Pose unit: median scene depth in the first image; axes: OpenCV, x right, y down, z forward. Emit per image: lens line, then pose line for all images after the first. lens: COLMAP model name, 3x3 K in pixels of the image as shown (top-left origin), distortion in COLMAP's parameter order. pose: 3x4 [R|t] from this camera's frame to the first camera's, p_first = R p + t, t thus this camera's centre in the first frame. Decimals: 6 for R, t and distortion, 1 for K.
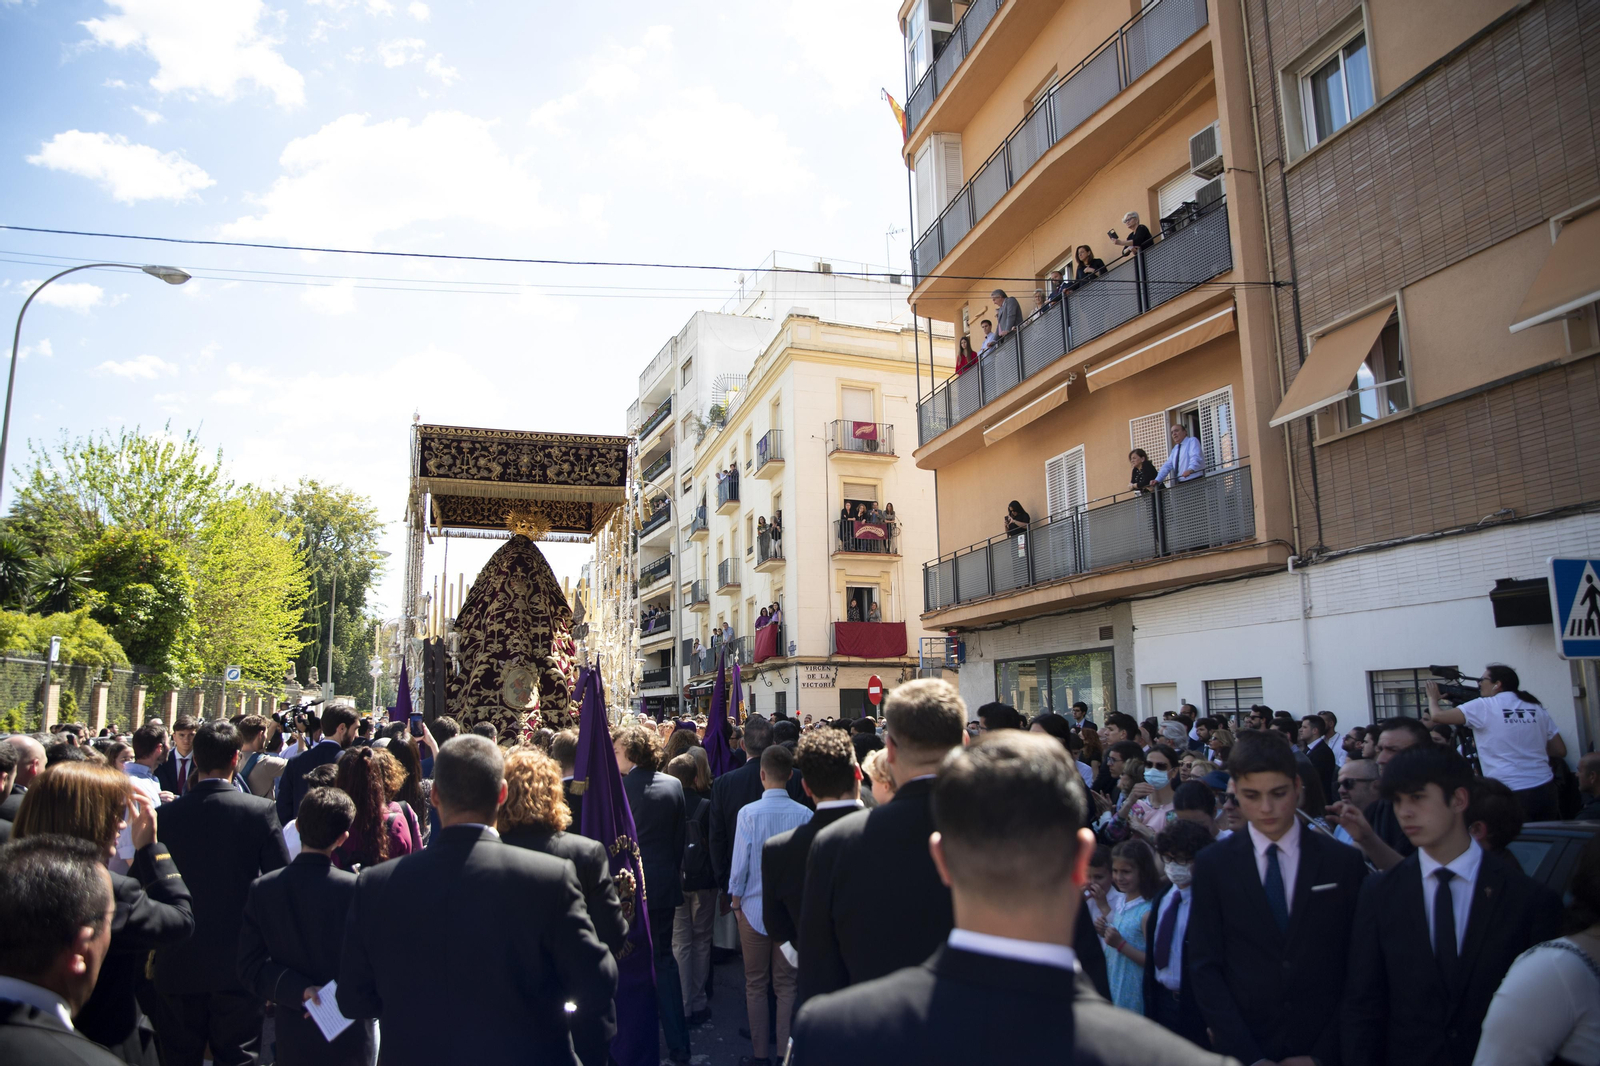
lens RADIAL K [[1100.0, 0, 800.0], [0, 1100.0, 533.0], [0, 0, 1]] dist [-0.110602, 0.081773]
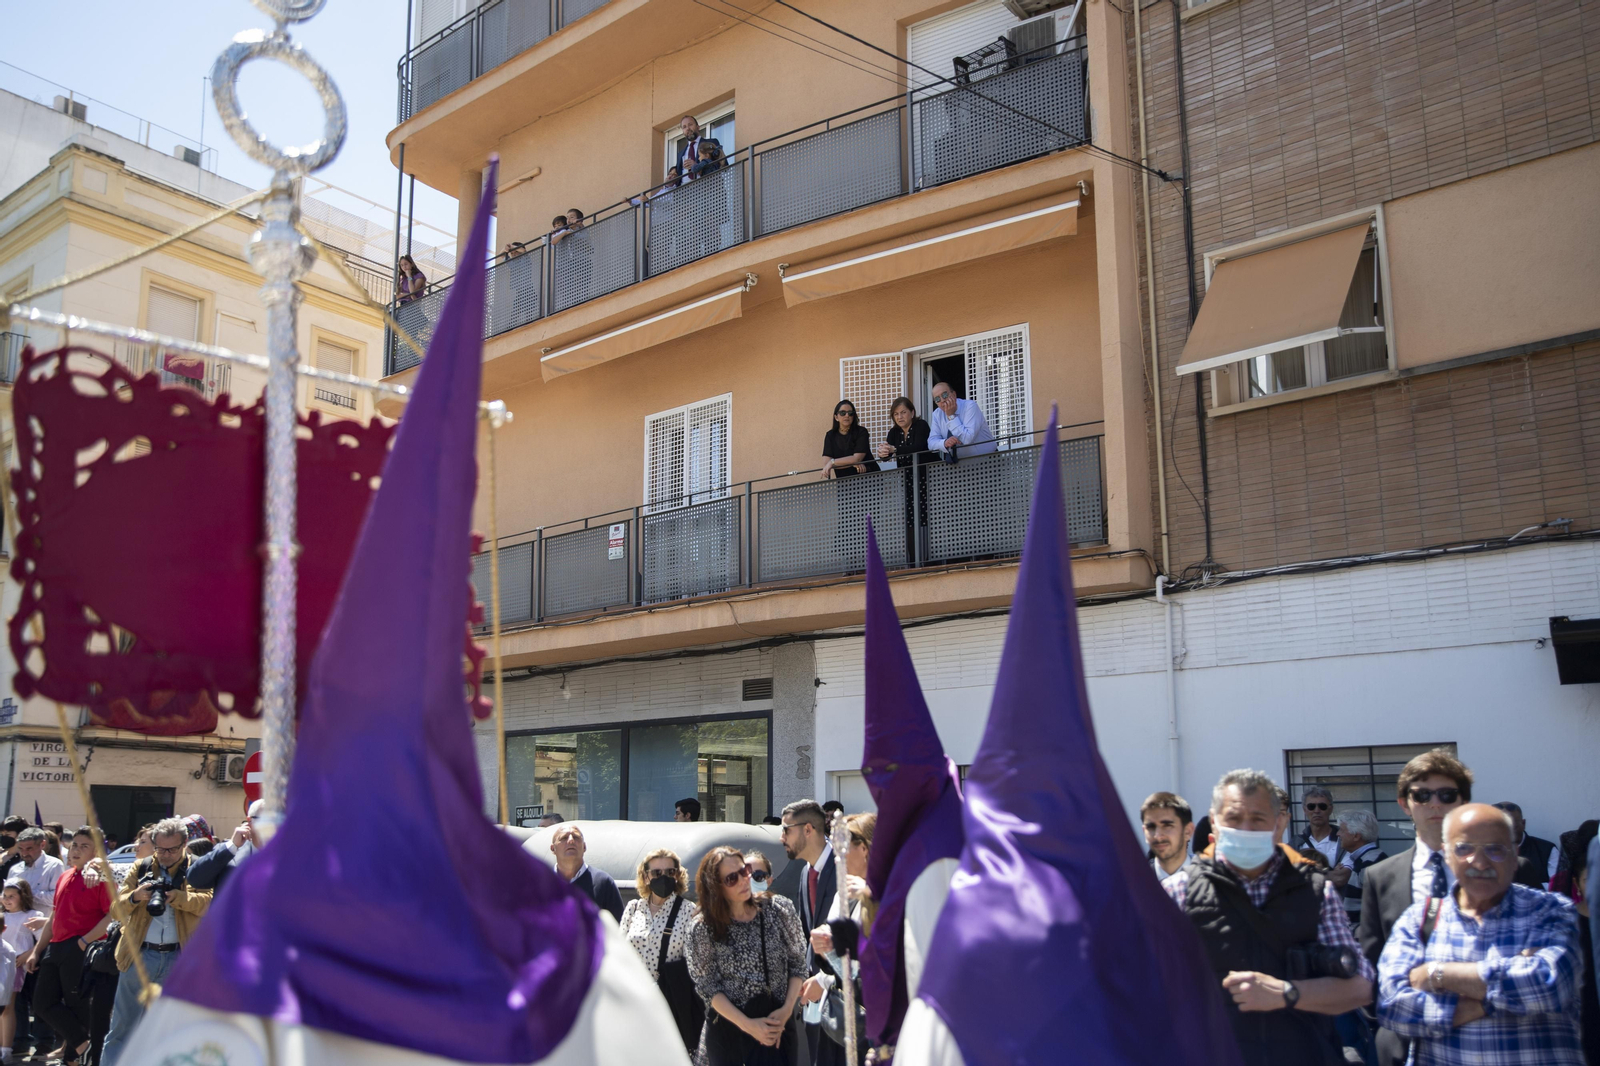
lens RADIAL K [[1493.4, 0, 800.0], [0, 1493.4, 533.0], [0, 0, 1]] dist [-0.042409, 0.106715]
pose [[0.842070, 0.120764, 0.525674, -0.080523], [-0.096213, 0.992613, -0.073913, 0.031278], [-0.530717, 0.011663, 0.847469, 0.124941]]
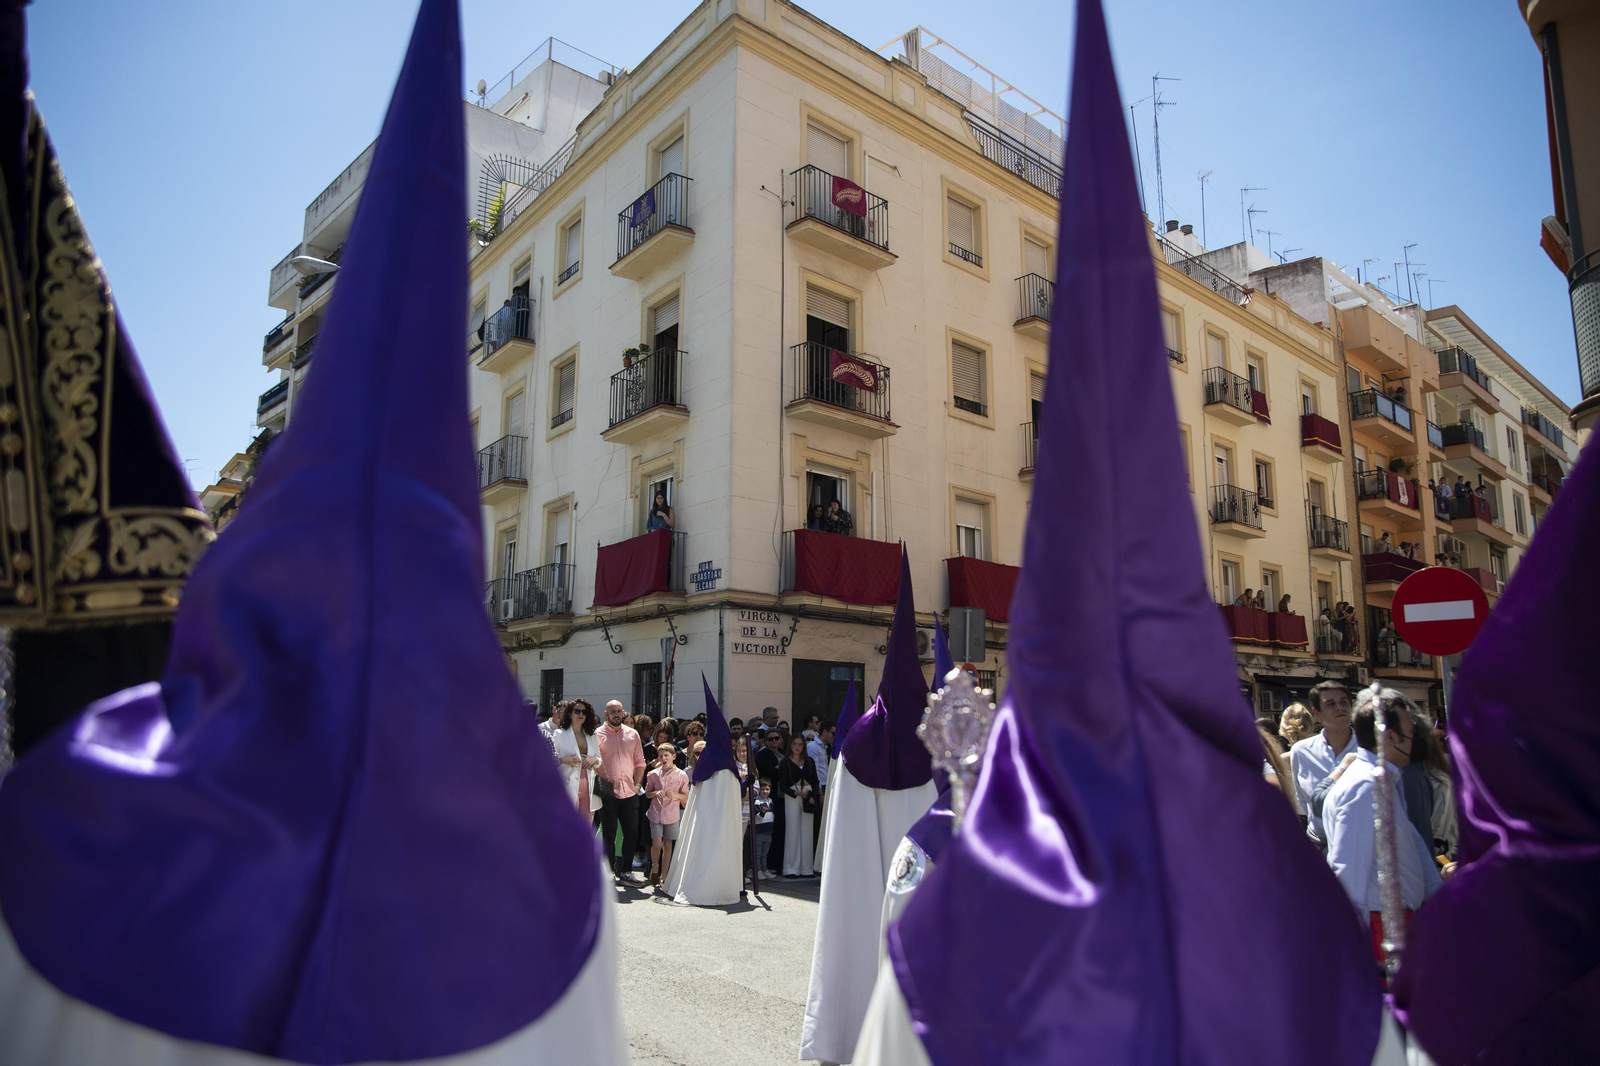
lens RADIAL K [[1100.0, 0, 800.0], [0, 1100.0, 533.0], [0, 0, 1]] dist [-0.110602, 0.081773]
pose [[0.932355, 0.083233, 0.351832, -0.152441], [-0.079728, 0.996516, -0.024467, 0.097045], [-0.352643, -0.005239, 0.935743, 0.521843]]
